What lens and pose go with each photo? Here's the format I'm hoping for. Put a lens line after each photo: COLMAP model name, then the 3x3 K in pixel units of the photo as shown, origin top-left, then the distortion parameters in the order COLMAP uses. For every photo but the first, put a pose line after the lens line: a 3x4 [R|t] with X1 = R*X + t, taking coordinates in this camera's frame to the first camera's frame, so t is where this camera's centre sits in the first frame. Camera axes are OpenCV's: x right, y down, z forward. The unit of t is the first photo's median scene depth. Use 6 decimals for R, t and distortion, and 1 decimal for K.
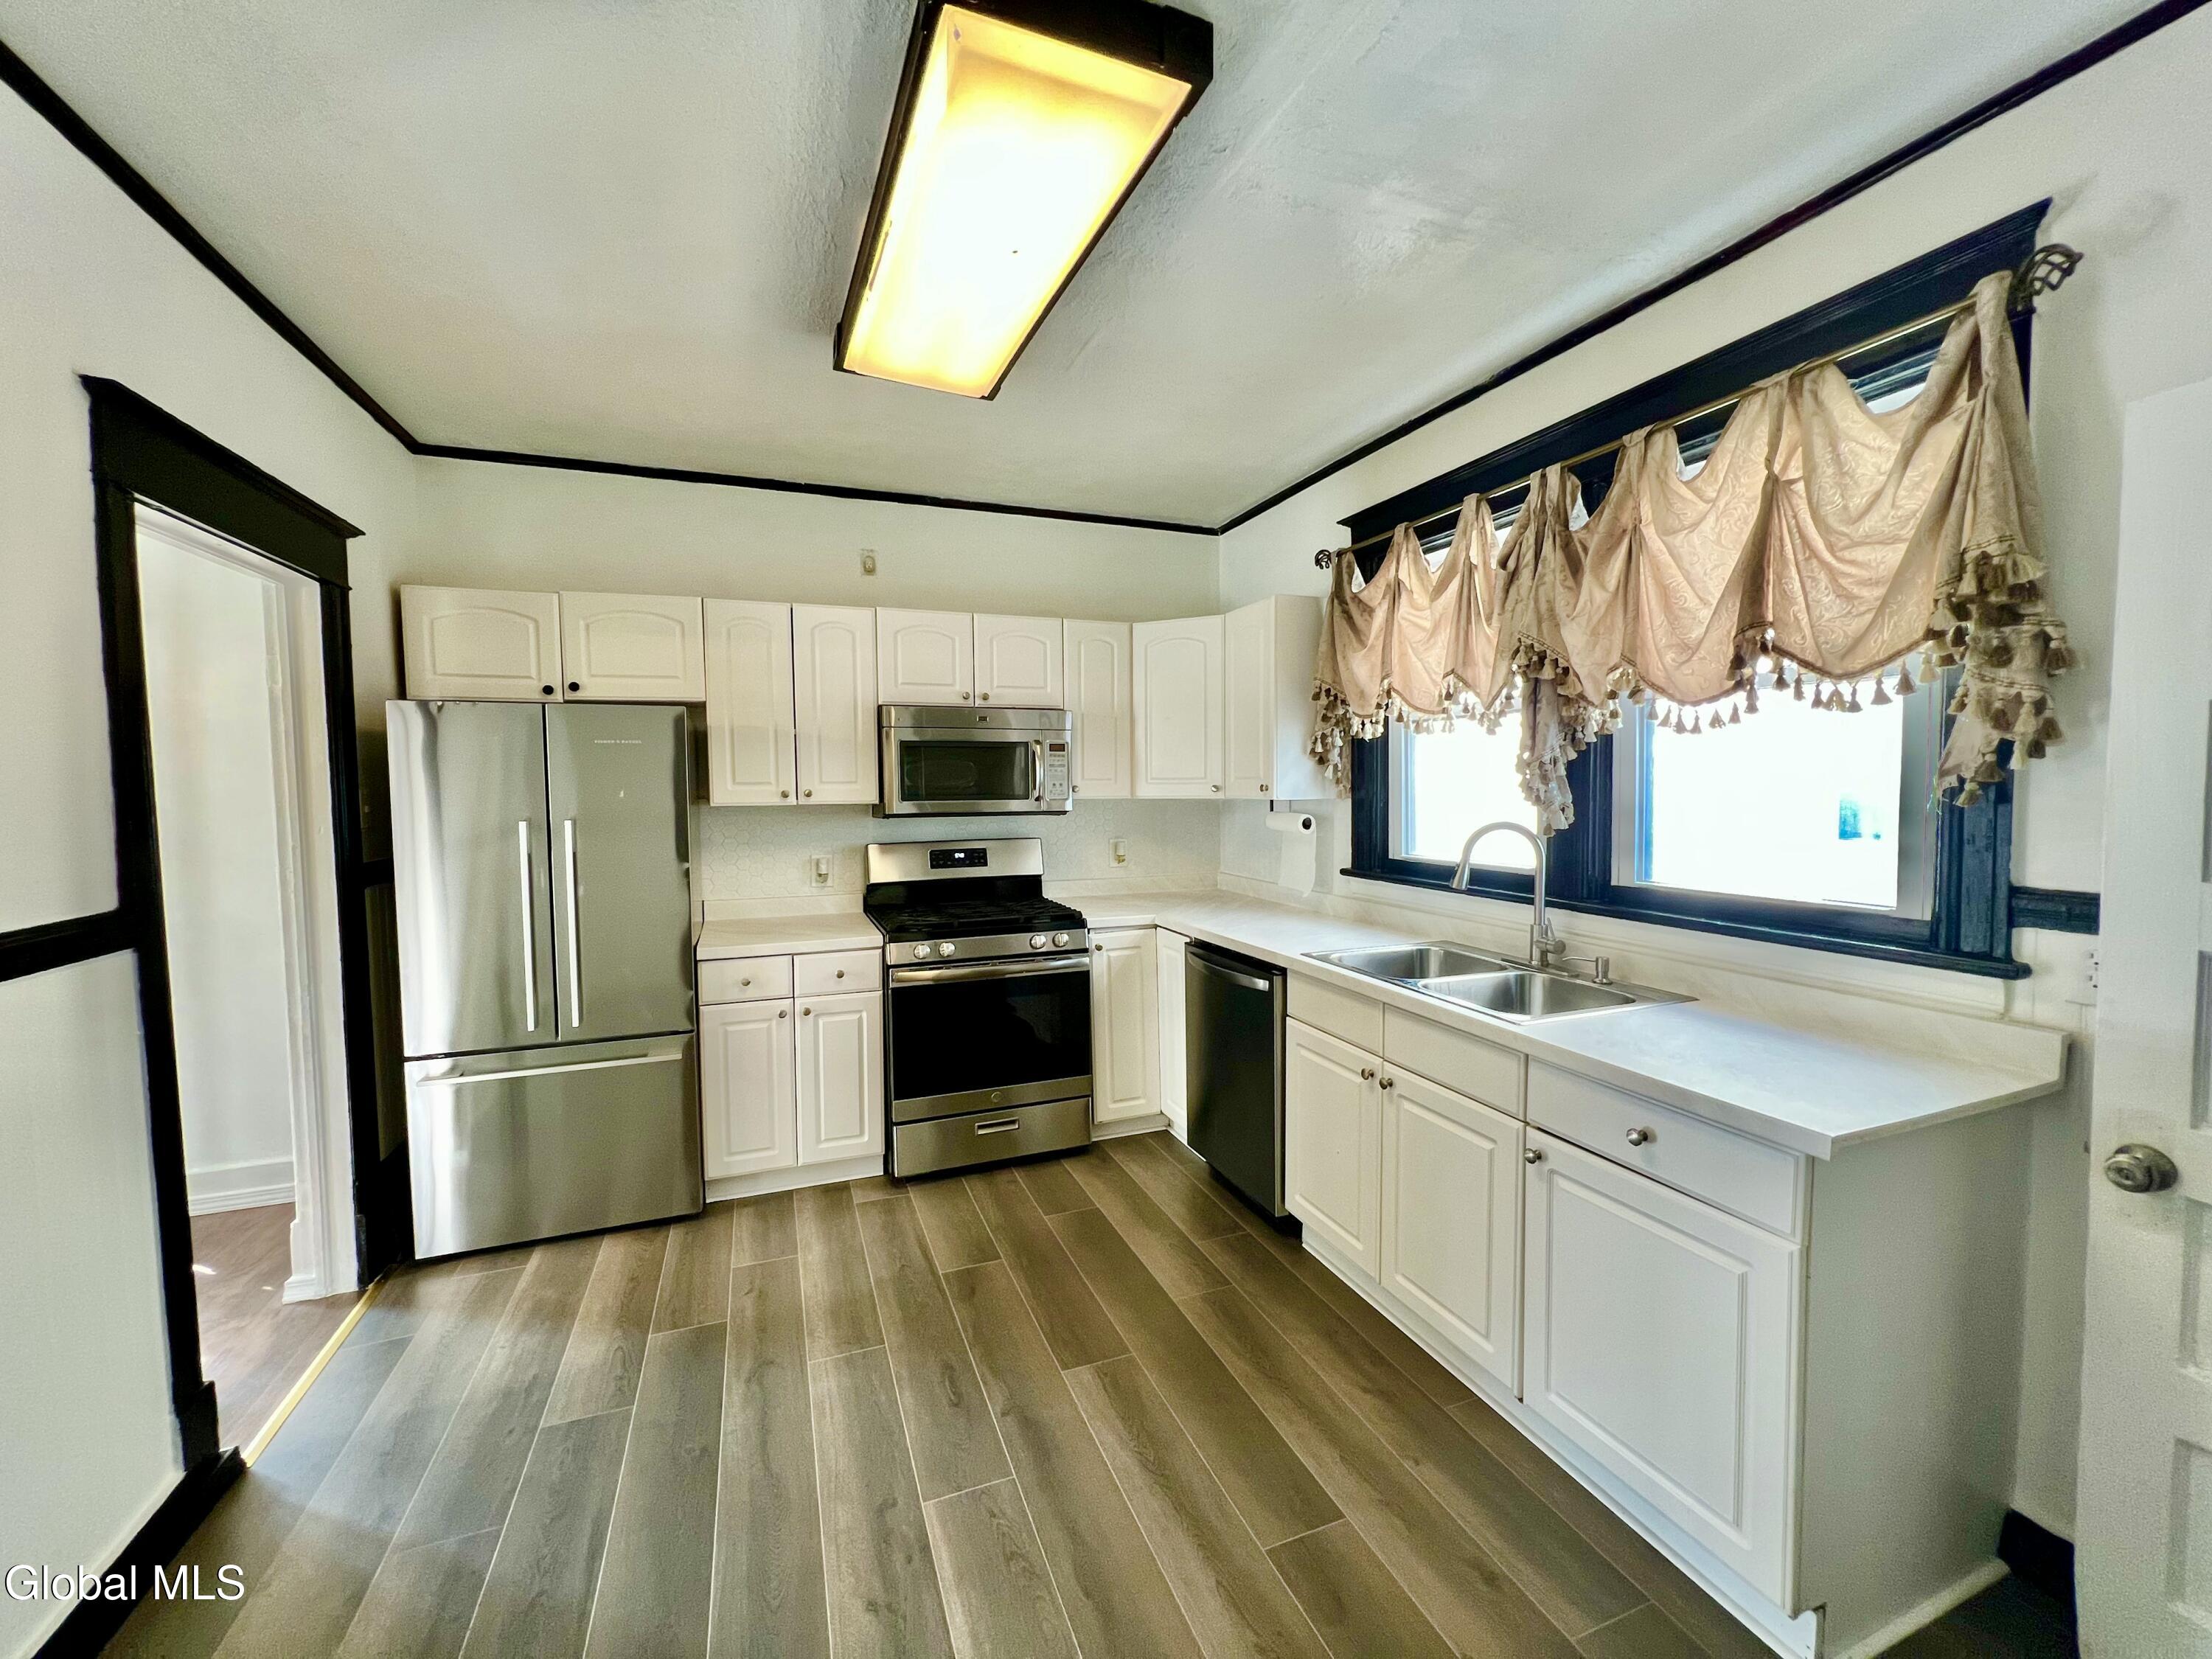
lens RADIAL K [[889.7, 0, 1104.5], [0, 889.7, 826.7], [0, 0, 1]] dist [-0.002462, 0.000586]
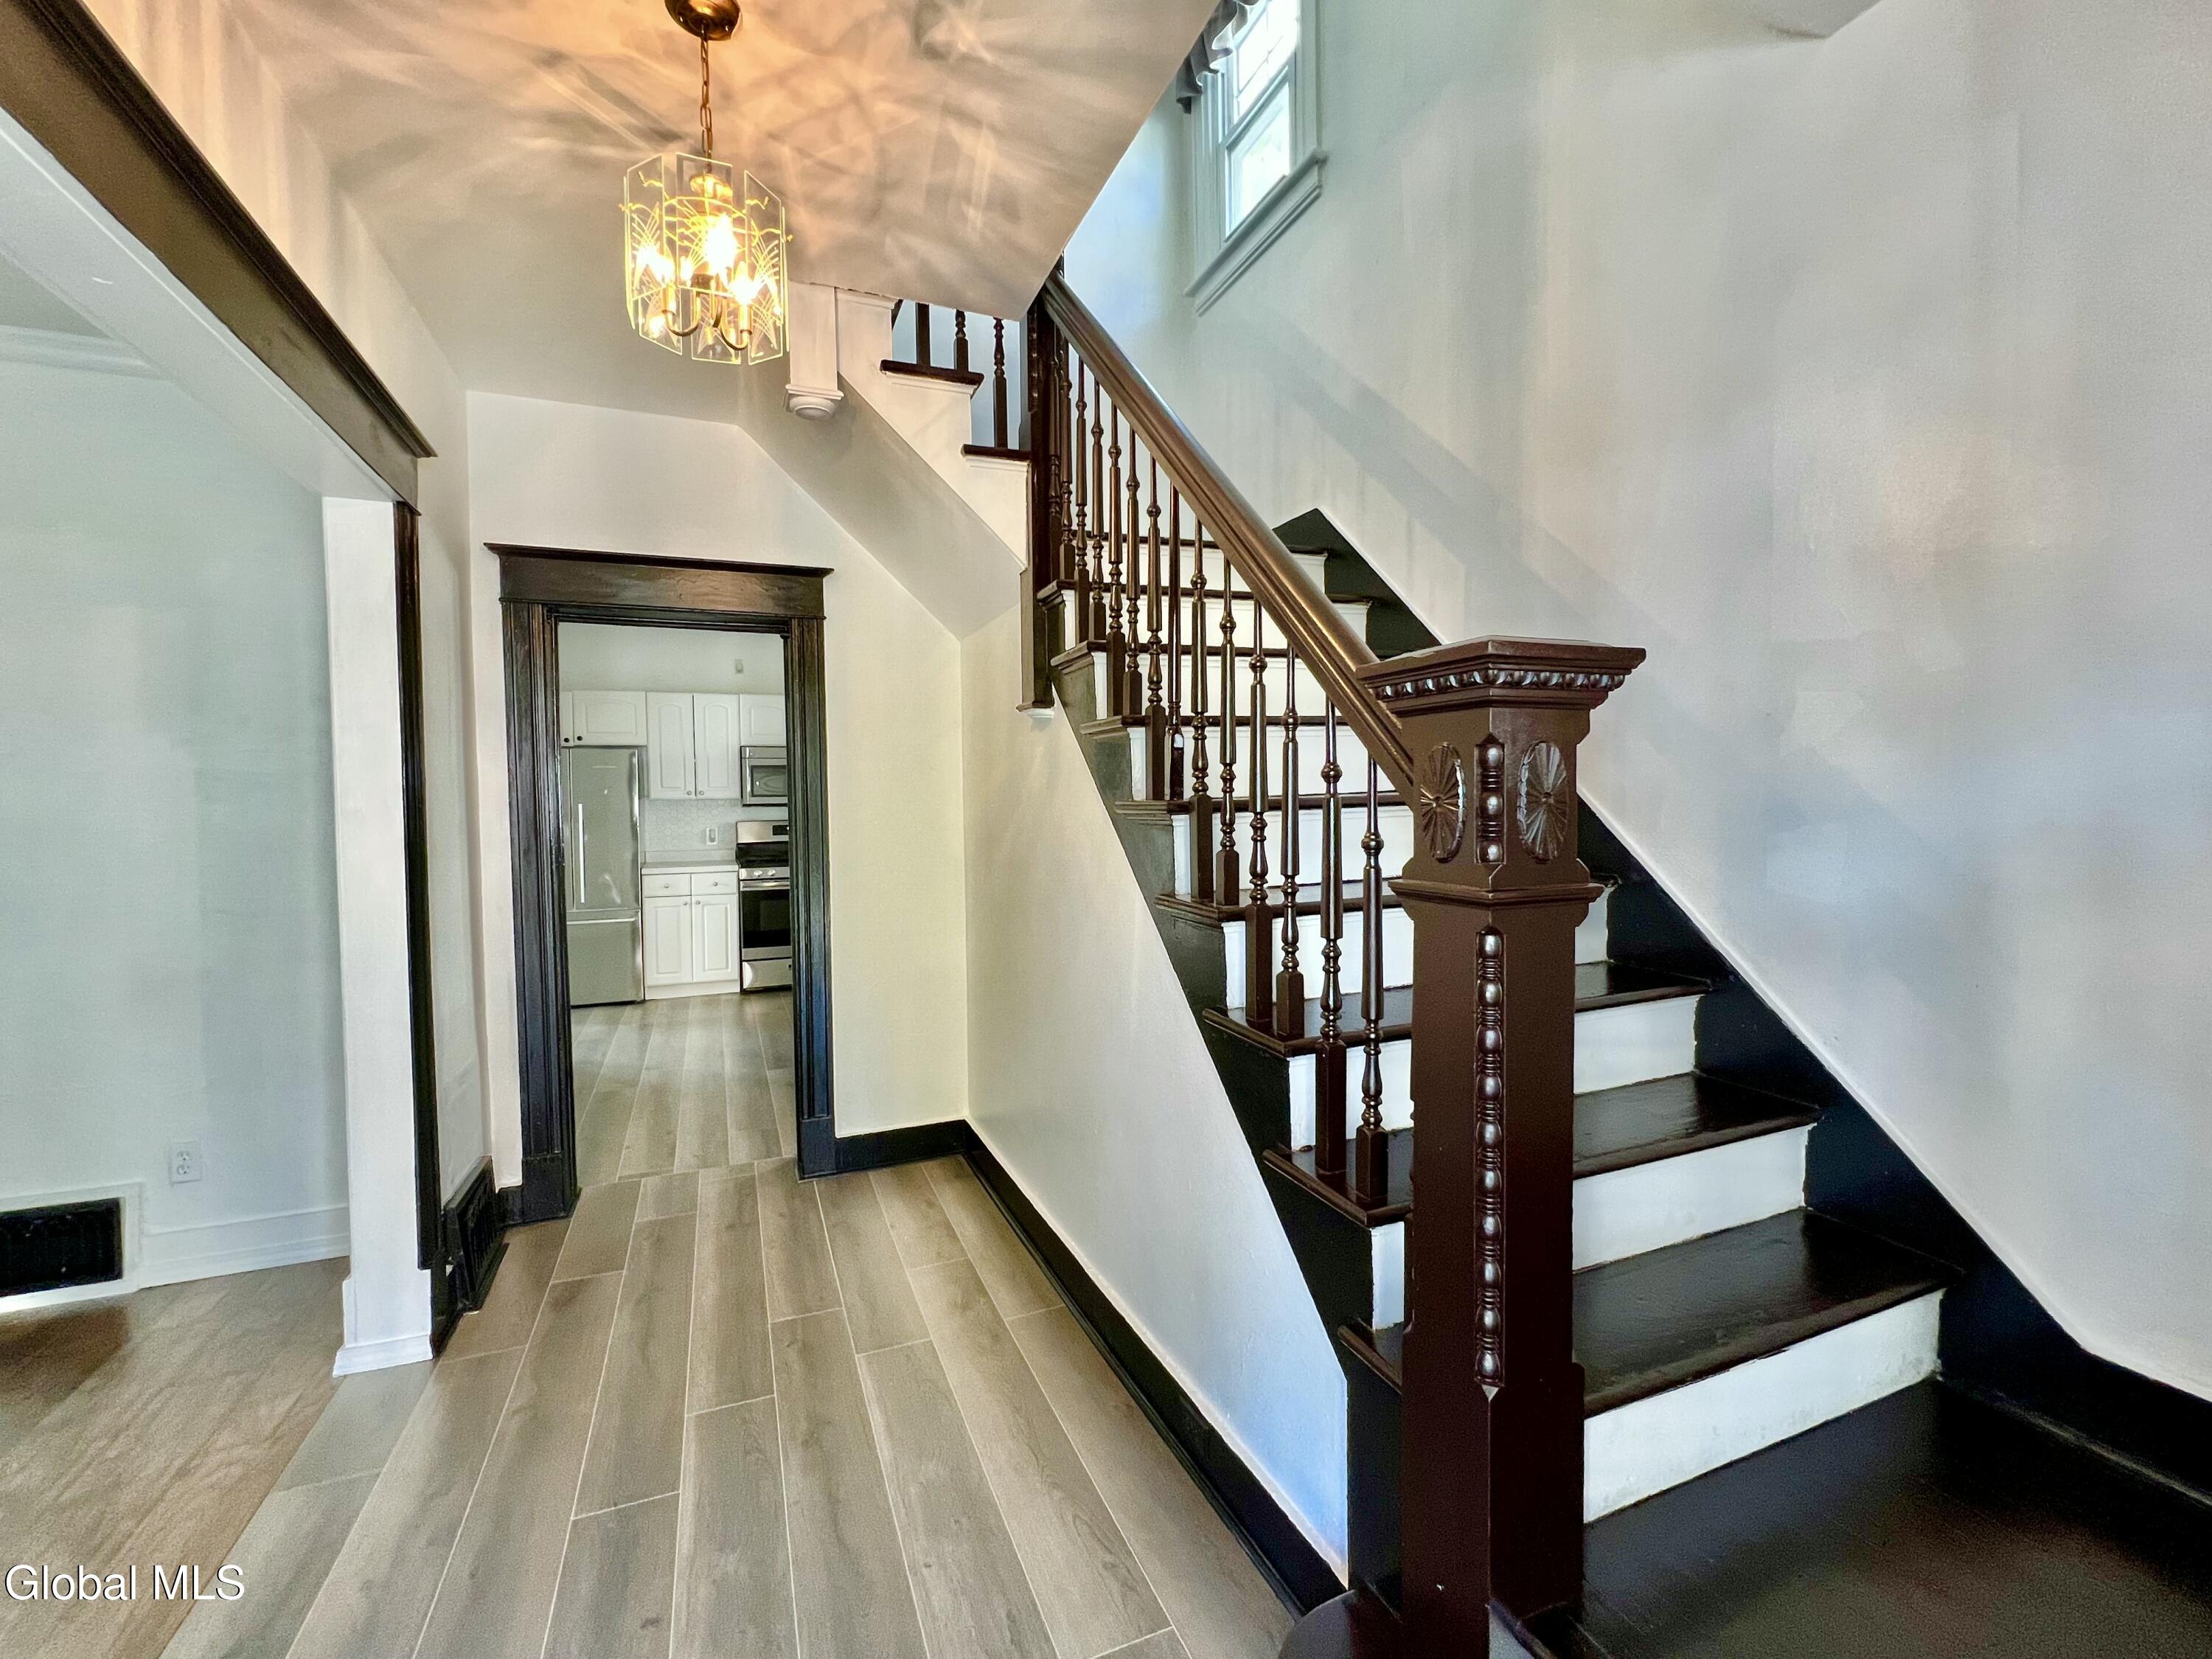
lens RADIAL K [[900.6, 0, 1092.5], [0, 900.6, 834.3], [0, 0, 1]] dist [-0.000841, -0.000012]
pose [[0.999832, 0.000534, 0.018300, 0.486057], [-0.000436, 0.999986, -0.005354, 0.063425], [-0.018302, 0.005345, 0.999818, -0.978198]]
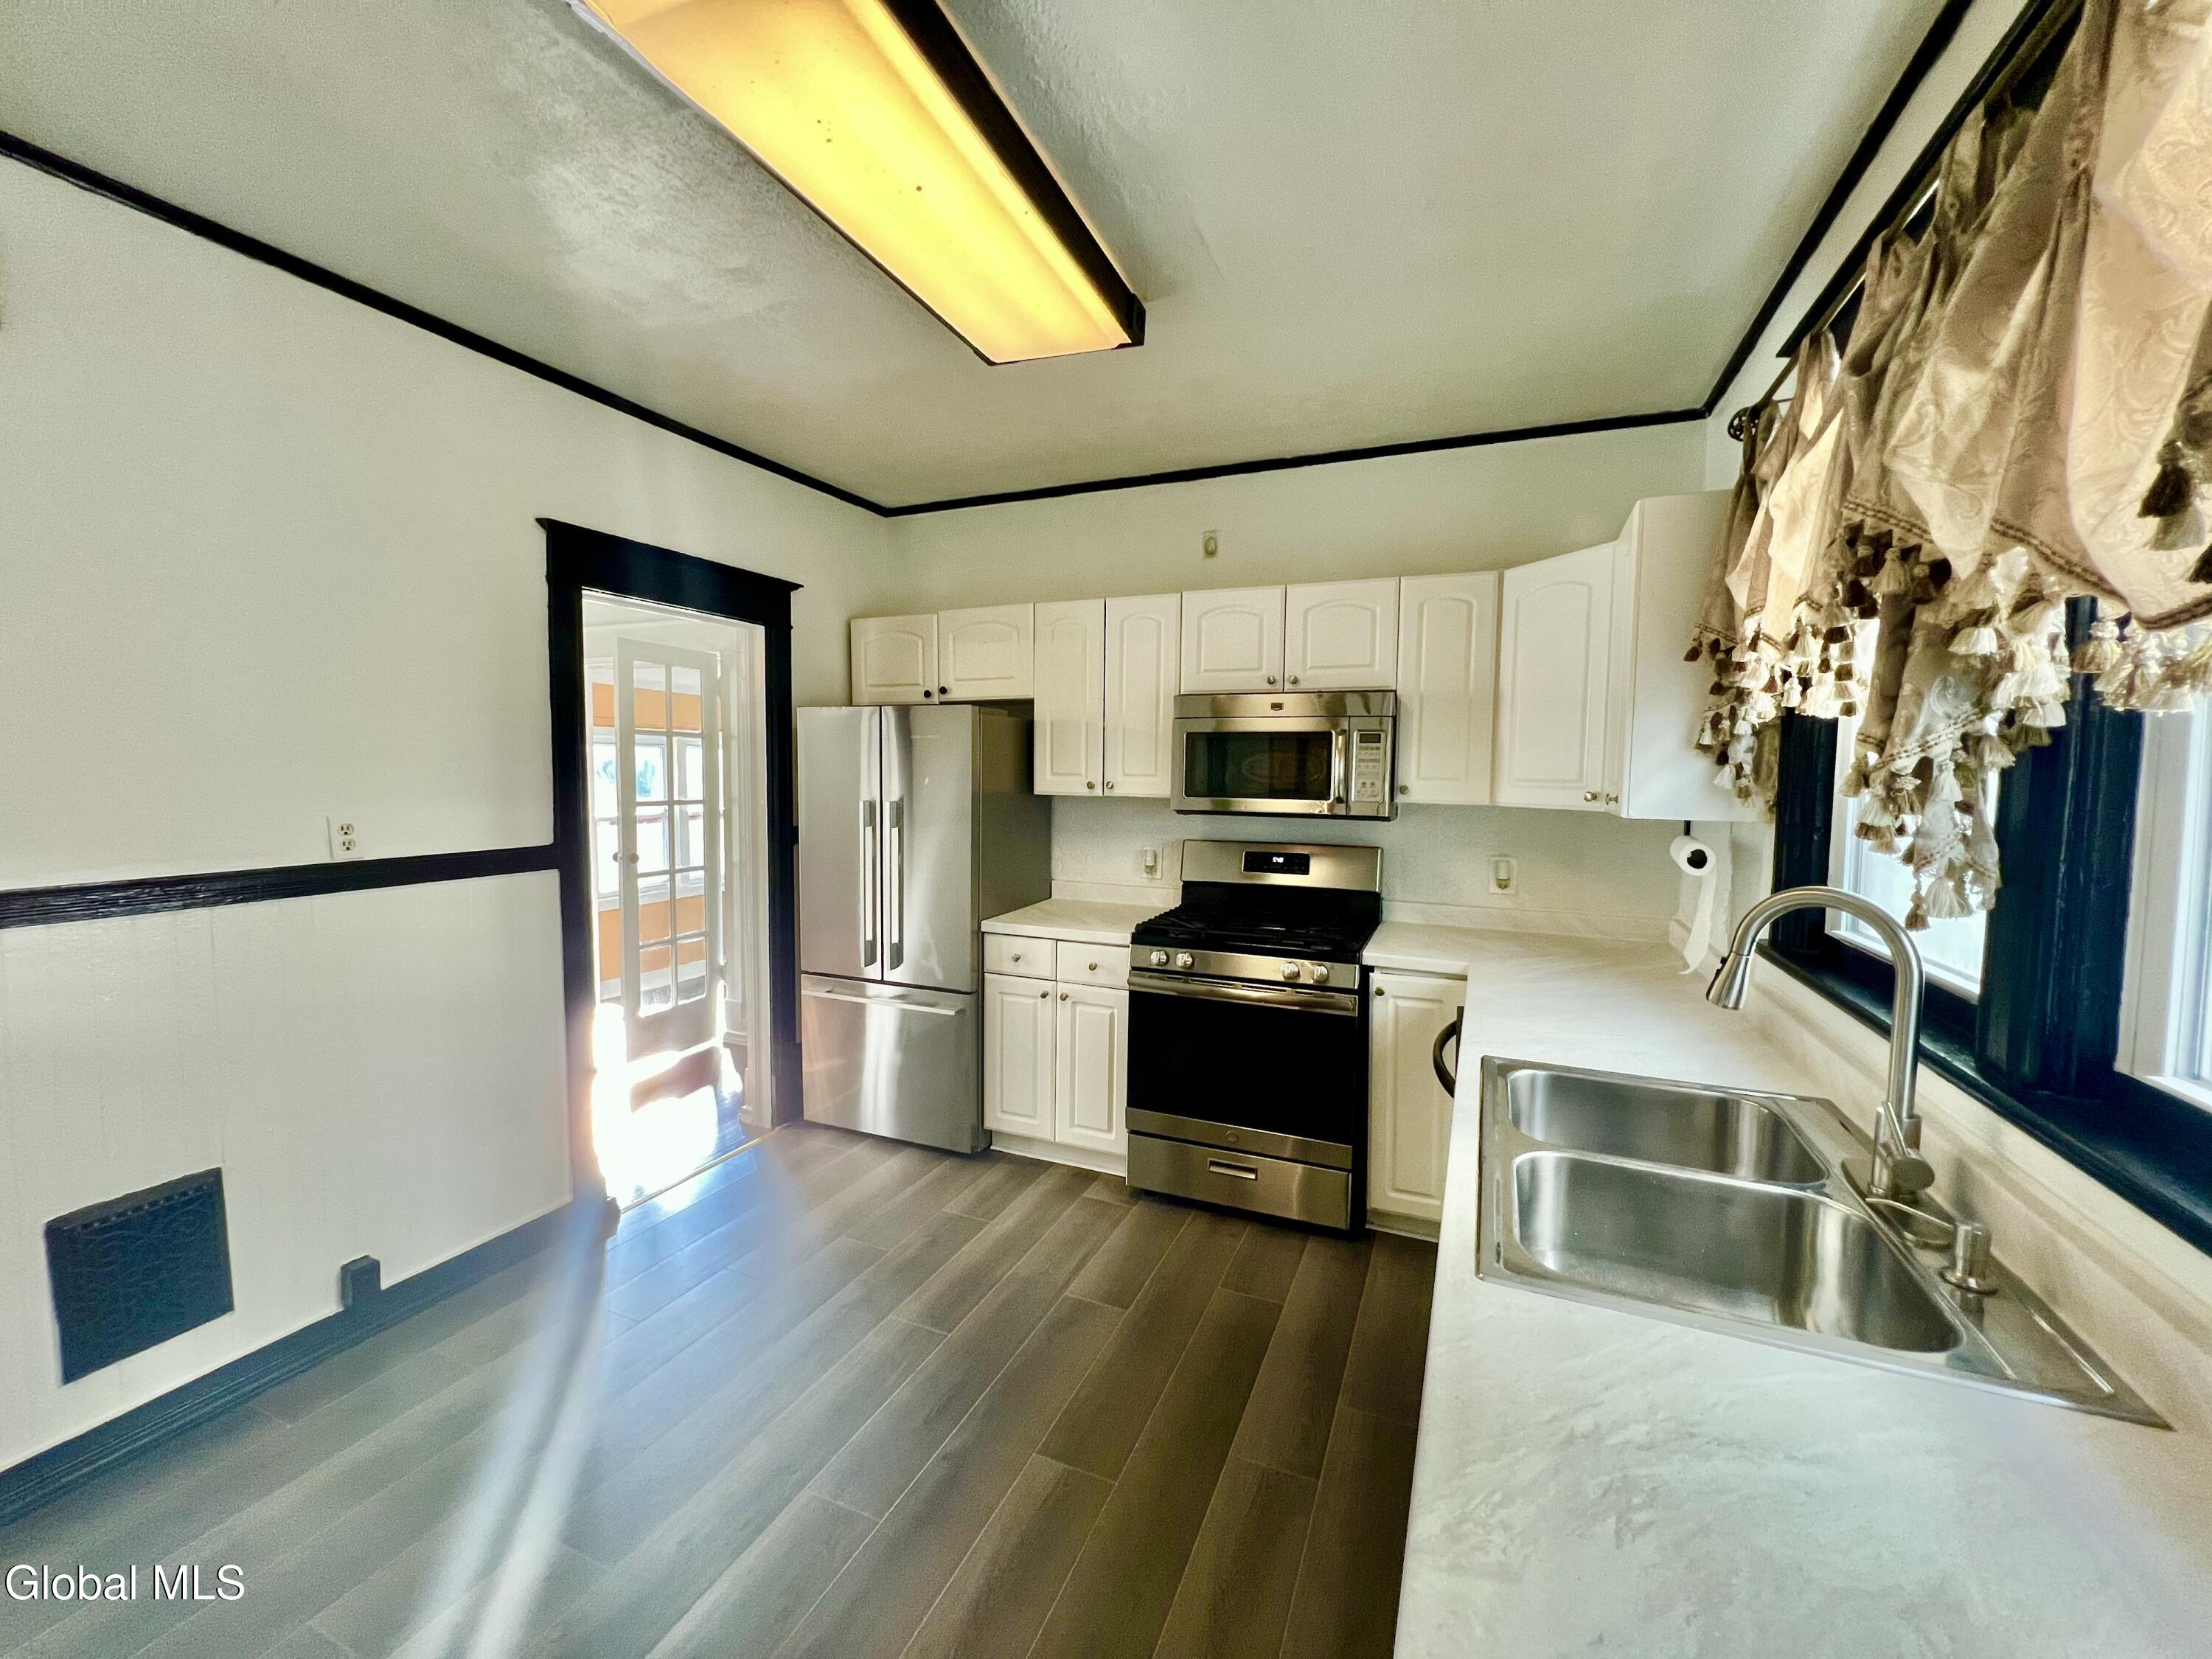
lens RADIAL K [[889.7, 0, 1104.6], [0, 889.7, 825.3], [0, 0, 1]] dist [-0.002462, 0.000586]
pose [[0.714264, 0.063730, -0.696969, 0.389377], [-0.053086, 0.997910, 0.036844, -0.029871], [0.697860, 0.010683, 0.716154, 0.280693]]
